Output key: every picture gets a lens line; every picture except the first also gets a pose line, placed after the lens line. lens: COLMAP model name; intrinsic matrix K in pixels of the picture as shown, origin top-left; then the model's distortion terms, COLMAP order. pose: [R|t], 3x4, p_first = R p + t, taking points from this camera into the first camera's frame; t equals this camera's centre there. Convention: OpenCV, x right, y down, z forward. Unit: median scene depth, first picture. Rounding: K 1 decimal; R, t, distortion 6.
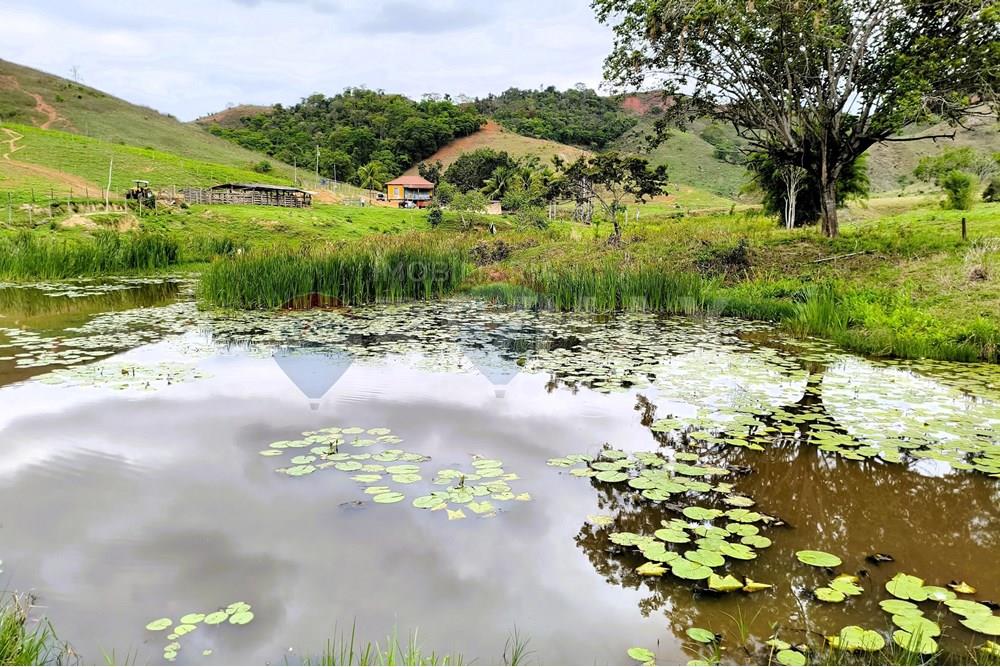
lens RADIAL K [[778.2, 0, 504.7], [0, 778.2, 325.5], [0, 0, 1]] dist [0.104301, -0.174507]
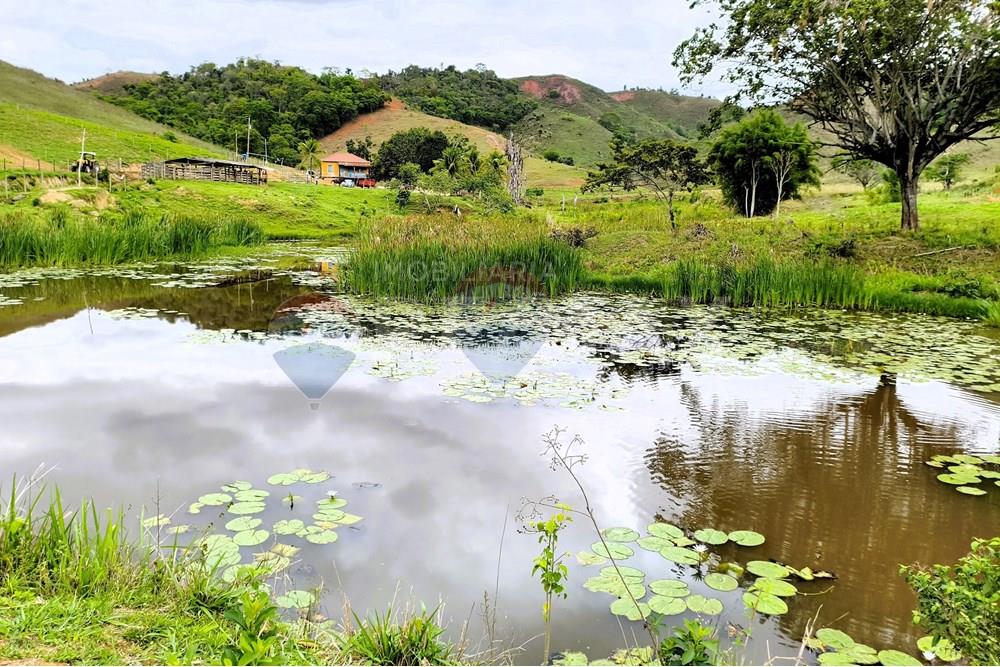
lens RADIAL K [[785.7, 0, 503.7], [0, 785.7, 317.9], [0, 0, 1]] dist [0.046173, -0.076460]
pose [[0.989965, 0.000545, 0.141315, -0.181893], [-0.002493, 0.999904, 0.013612, -0.008368], [-0.141294, -0.013828, 0.989871, 0.037874]]
